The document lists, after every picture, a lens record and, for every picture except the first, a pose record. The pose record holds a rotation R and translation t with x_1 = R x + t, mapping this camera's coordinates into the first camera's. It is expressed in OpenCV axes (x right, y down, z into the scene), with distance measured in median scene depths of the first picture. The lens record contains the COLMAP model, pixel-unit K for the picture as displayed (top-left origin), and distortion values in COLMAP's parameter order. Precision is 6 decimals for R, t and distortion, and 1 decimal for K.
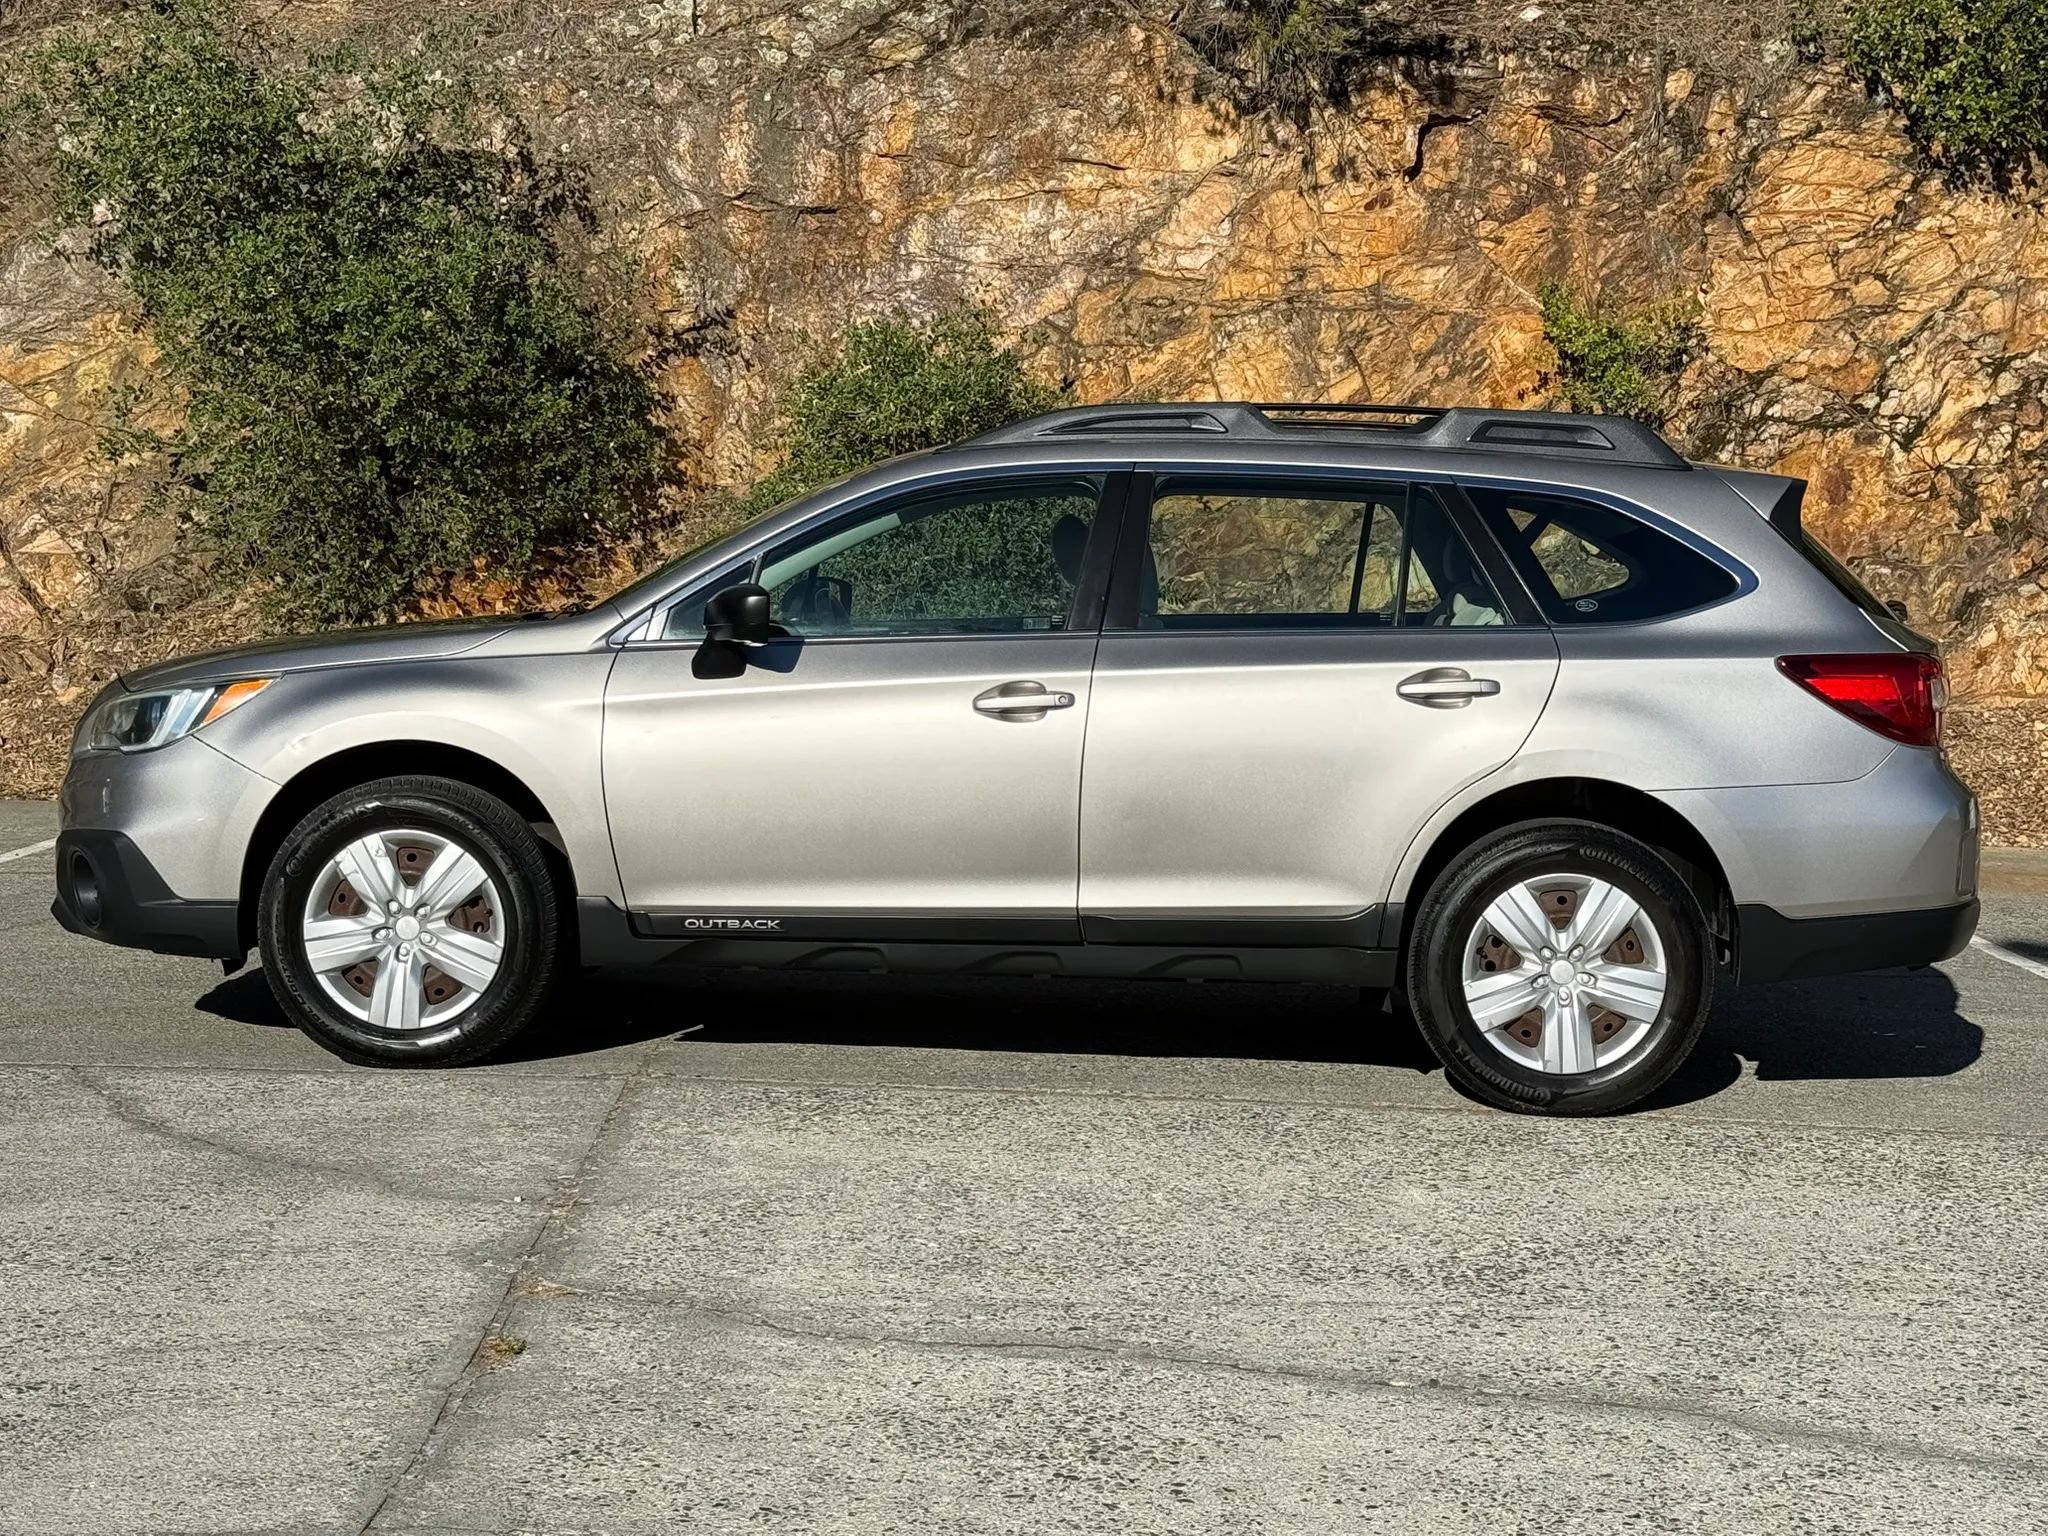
lens RADIAL K [[3205.5, 0, 1024.0], [0, 3205.5, 768.0], [0, 0, 1]] dist [0.138898, -0.038254]
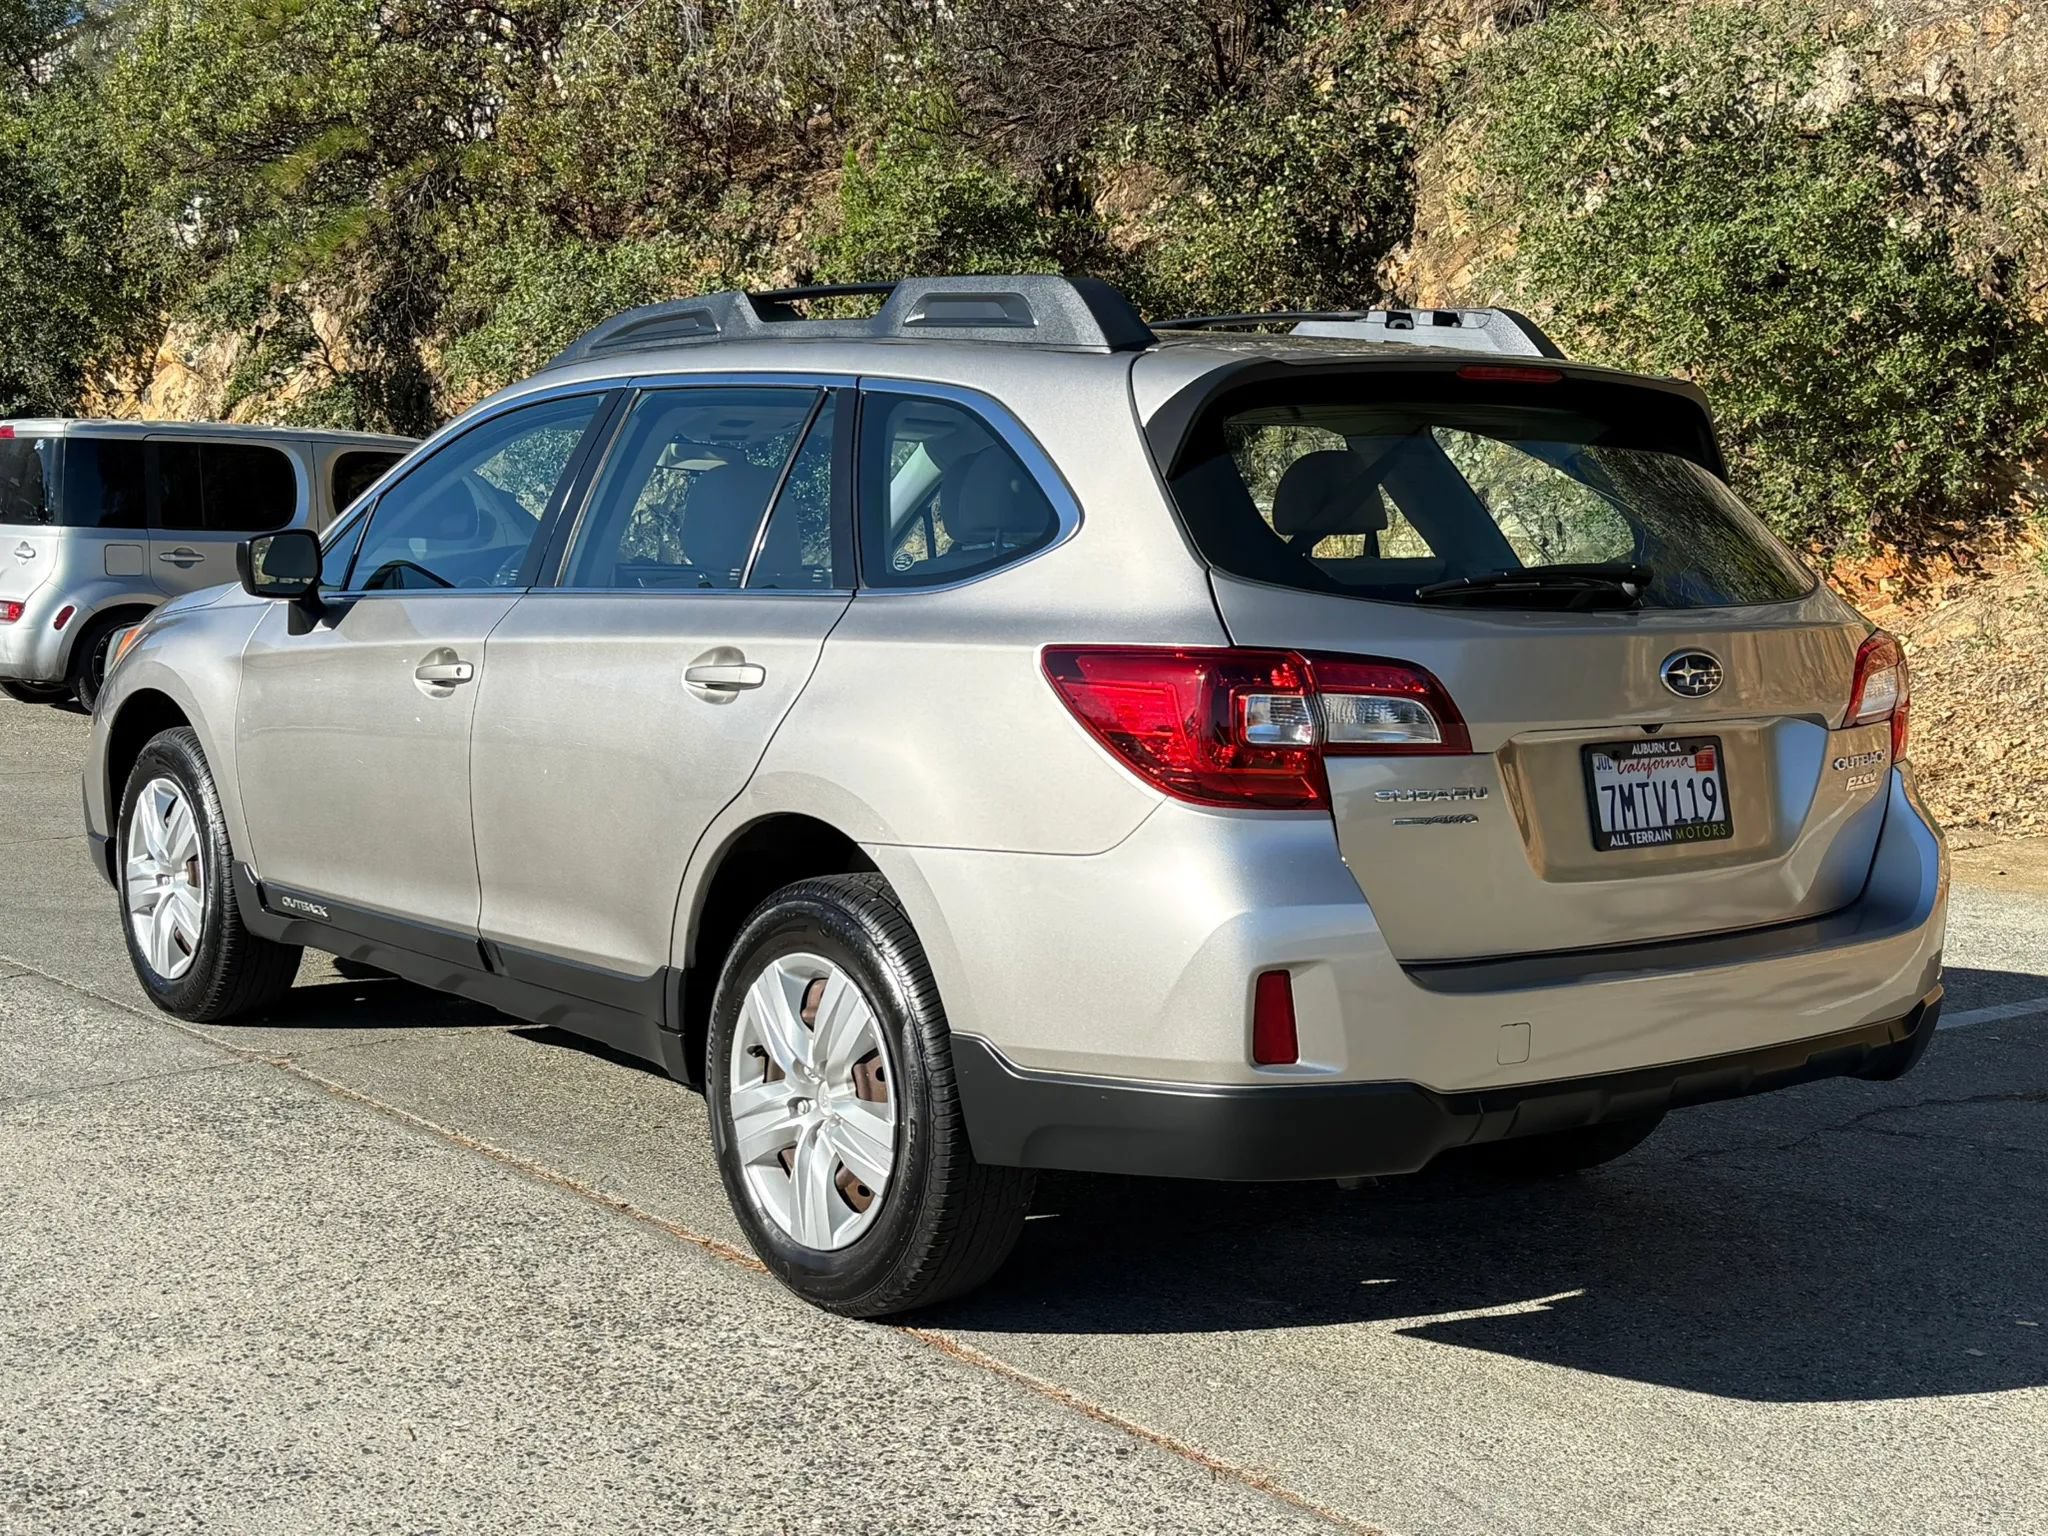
lens RADIAL K [[2668.7, 0, 1015.7], [0, 2668.7, 775.9], [0, 0, 1]] dist [0.226723, -0.555606]
pose [[0.639005, 0.063956, -0.766539, 0.280477], [-0.052199, 0.997846, 0.039741, -0.013175], [0.767429, 0.014618, 0.640967, 0.299603]]
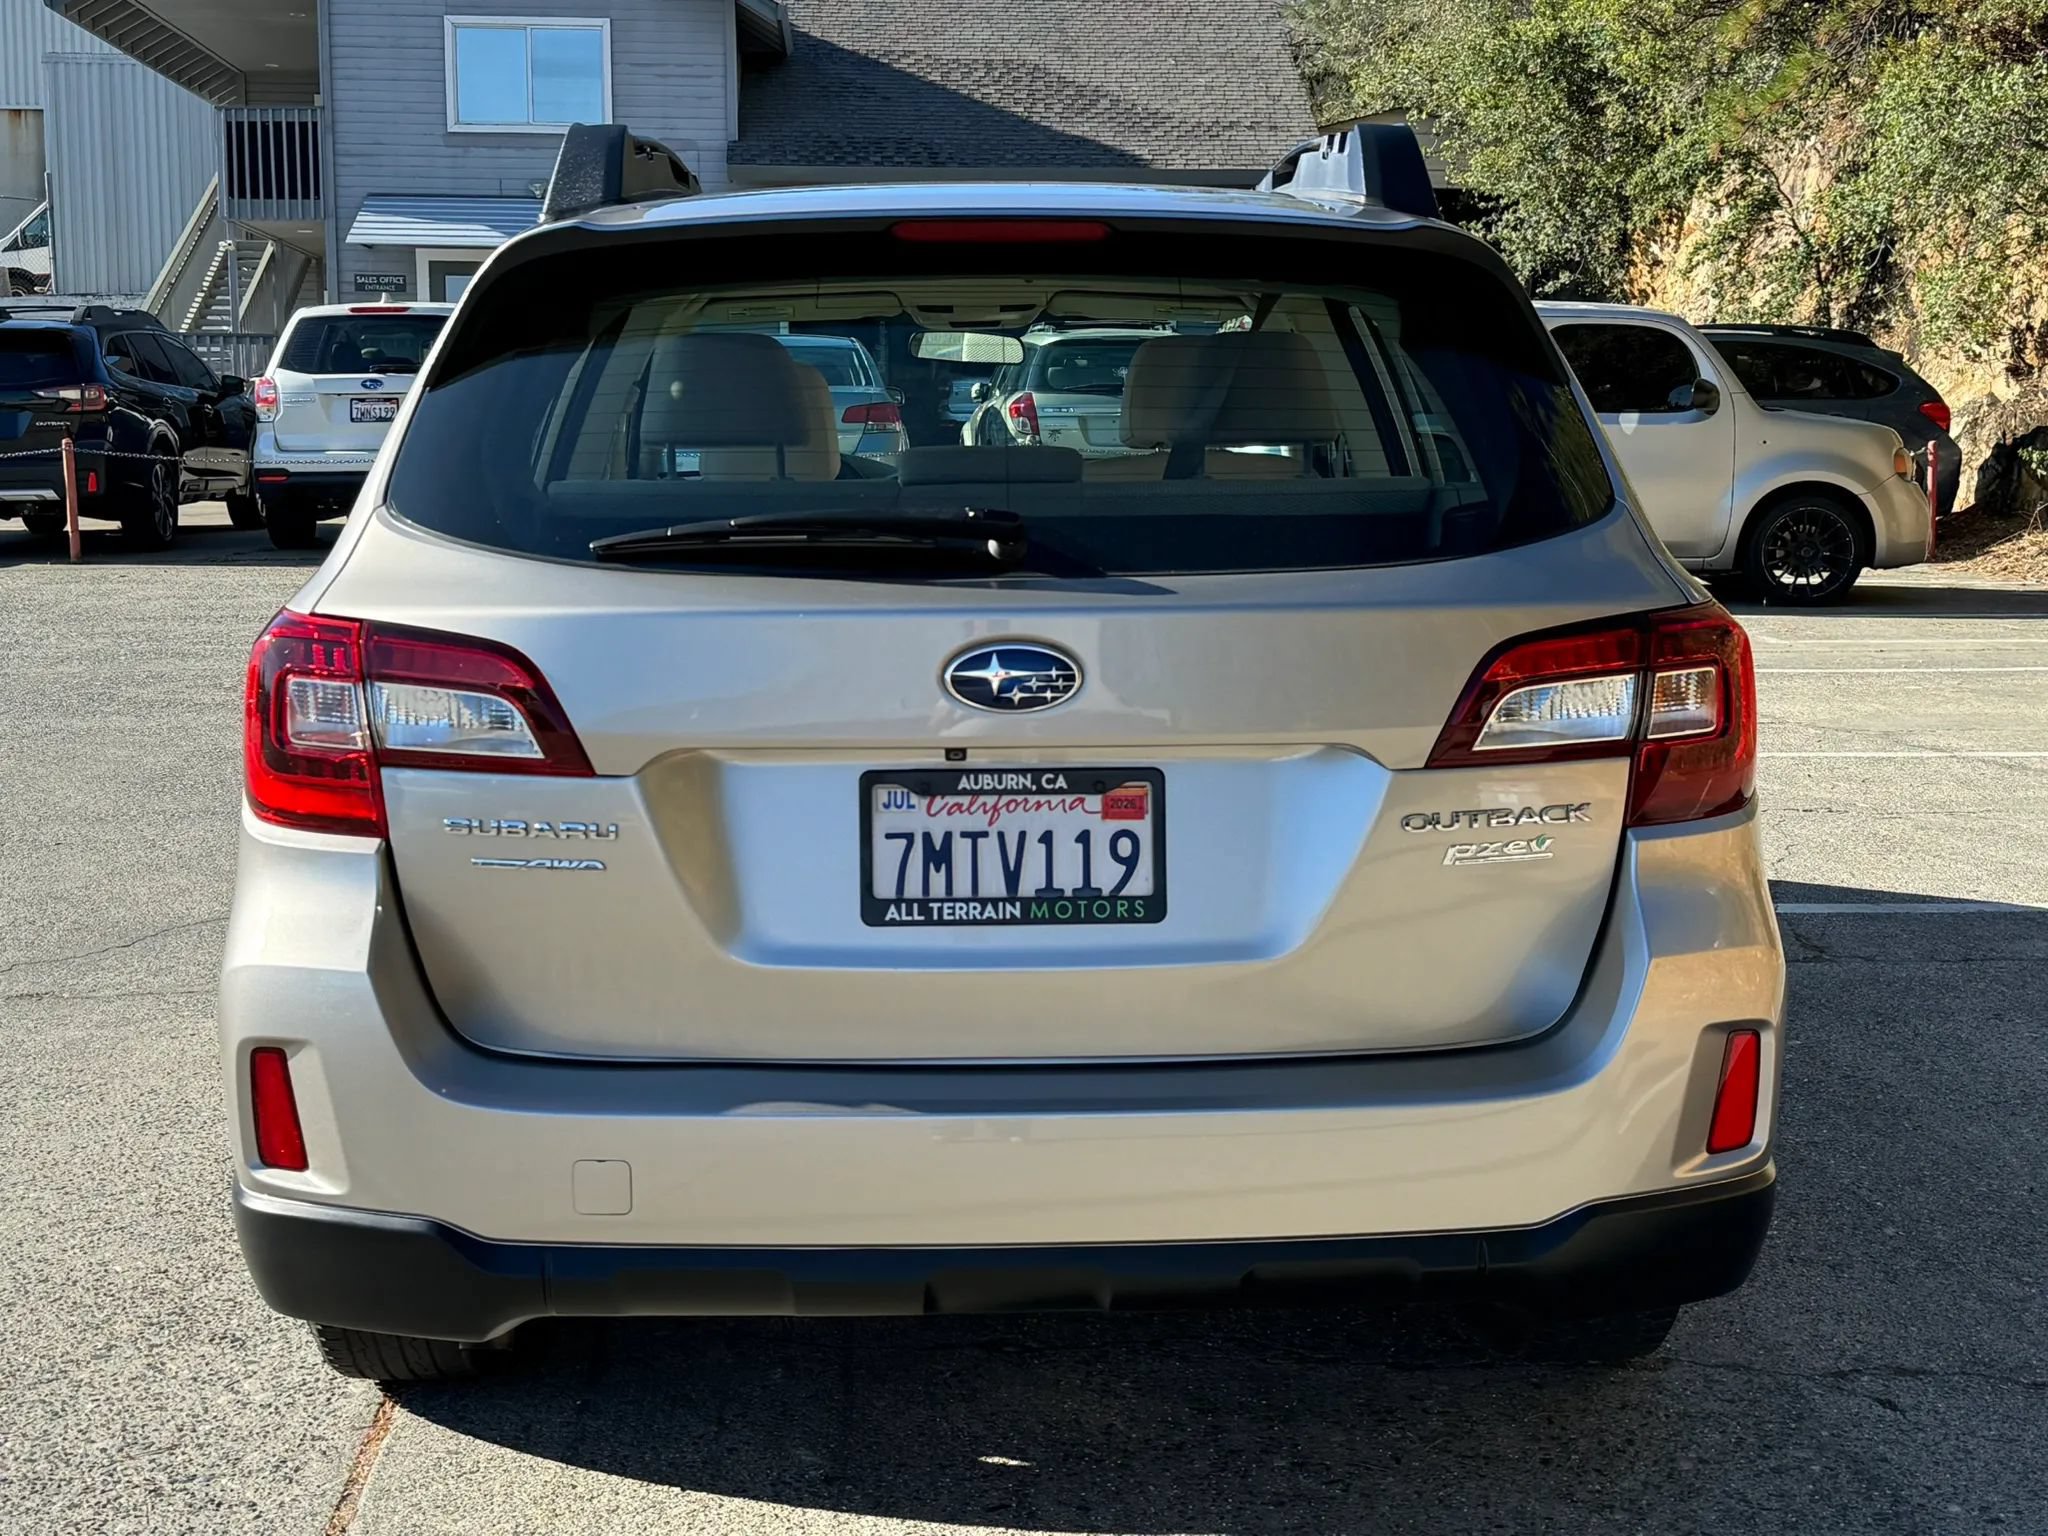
lens RADIAL K [[2668.7, 0, 1015.7], [0, 2668.7, 775.9], [0, 0, 1]] dist [0.226723, -0.555606]
pose [[0.066668, 0.129833, -0.989292, 0.292147], [-0.062780, 0.990079, 0.125706, -0.029588], [0.995798, 0.053727, 0.074158, 0.484108]]
